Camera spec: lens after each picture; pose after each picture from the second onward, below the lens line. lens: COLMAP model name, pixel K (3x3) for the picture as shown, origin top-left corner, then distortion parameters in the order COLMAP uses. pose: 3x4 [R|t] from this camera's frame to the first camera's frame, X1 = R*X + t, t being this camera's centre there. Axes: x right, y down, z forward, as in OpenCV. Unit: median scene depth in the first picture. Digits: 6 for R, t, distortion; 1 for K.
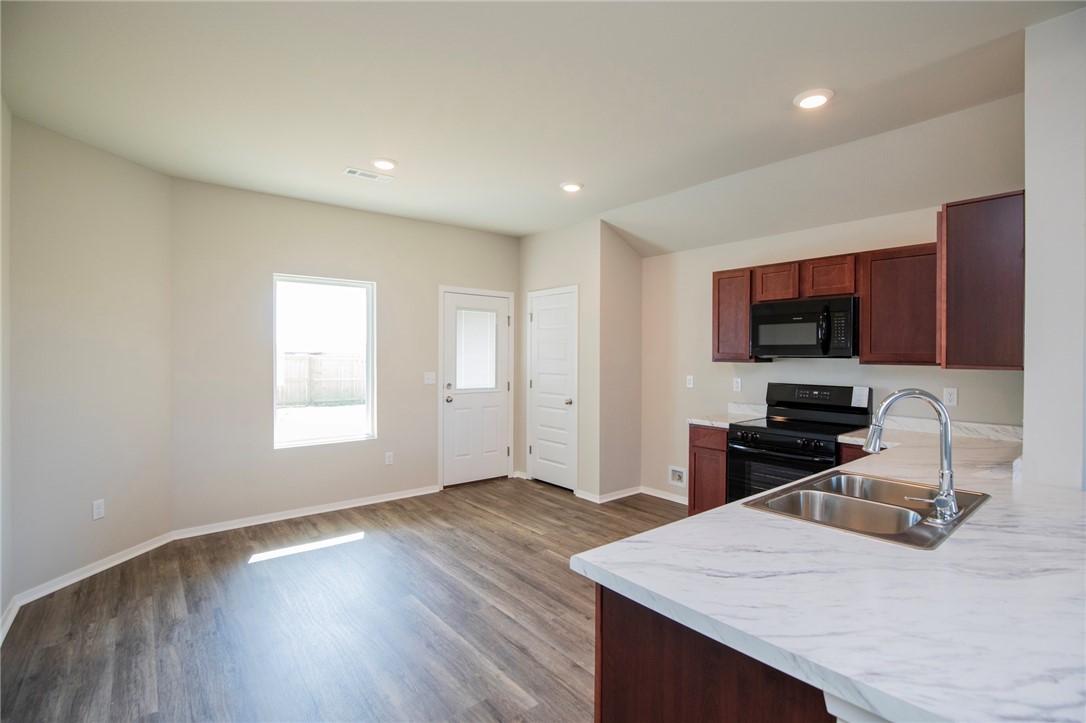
lens RADIAL K [[505.7, 0, 543.7], [0, 505.7, 365.7], [0, 0, 1]] dist [-0.027473, 0.002941]
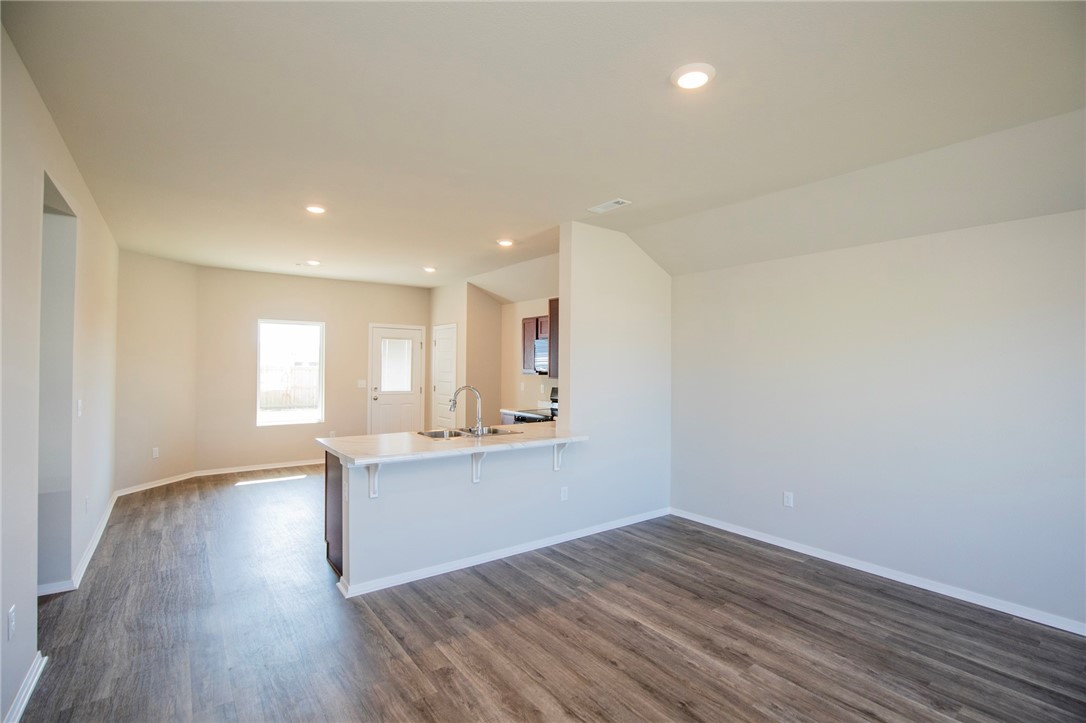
lens RADIAL K [[505.7, 0, 545.4], [0, 505.7, 362.6], [0, 0, 1]] dist [-0.027473, 0.002941]
pose [[0.998897, 0.002802, -0.046868, 0.522192], [-0.004001, 0.999666, -0.025517, -0.004018], [0.046781, 0.025676, 0.998575, -0.649224]]
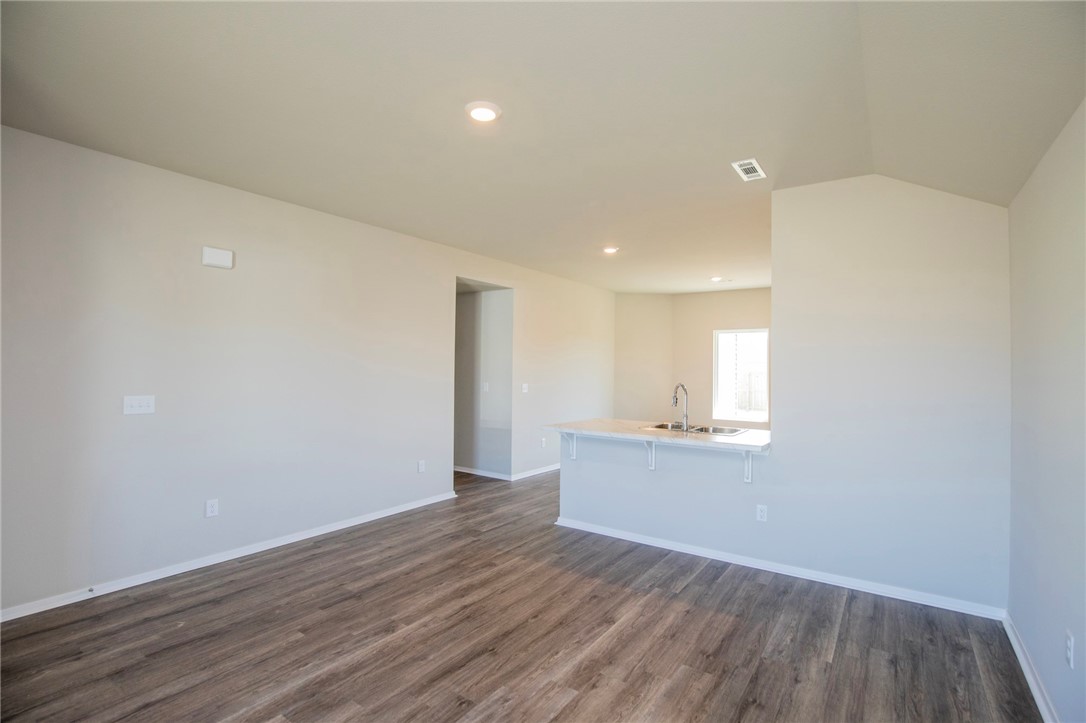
lens RADIAL K [[505.7, 0, 552.5], [0, 505.7, 363.0], [0, 0, 1]] dist [-0.027473, 0.002941]
pose [[0.269144, -0.012387, -0.963020, 1.301526], [-0.032520, 0.999230, -0.021941, 0.007889], [0.962551, 0.037223, 0.268534, -0.181416]]
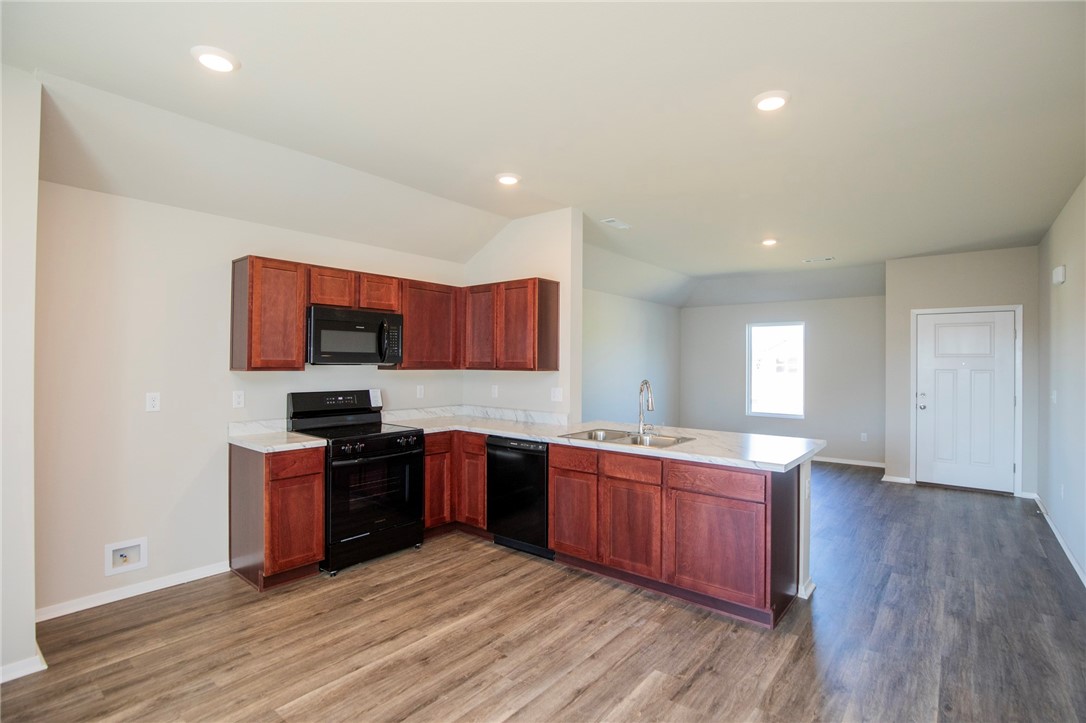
lens RADIAL K [[505.7, 0, 572.6], [0, 505.7, 363.4], [0, 0, 1]] dist [-0.027473, 0.002941]
pose [[-0.221235, -0.005346, 0.975206, -0.543206], [0.014382, 0.999858, 0.008744, -0.019534], [-0.975114, 0.015960, -0.221127, 0.715627]]
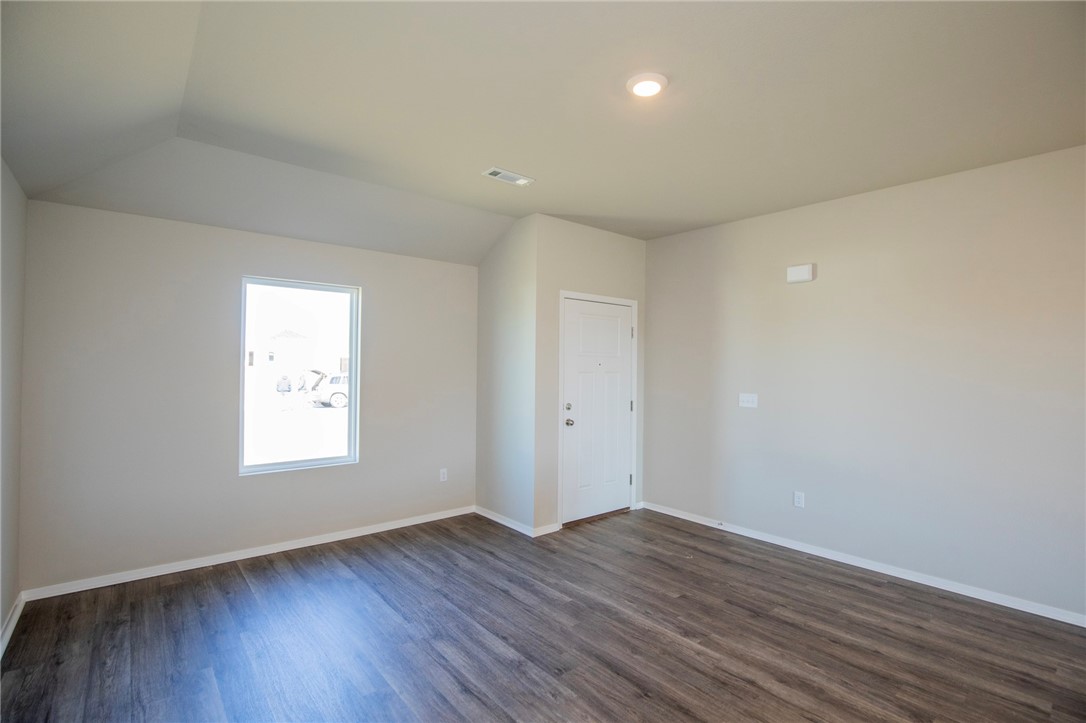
lens RADIAL K [[505.7, 0, 550.9], [0, 505.7, 363.5], [0, 0, 1]] dist [-0.027473, 0.002941]
pose [[-0.999740, -0.016850, -0.015335, 0.774040], [-0.017142, 0.999670, 0.019143, -0.013298], [0.015008, 0.019401, -0.999699, 0.481826]]
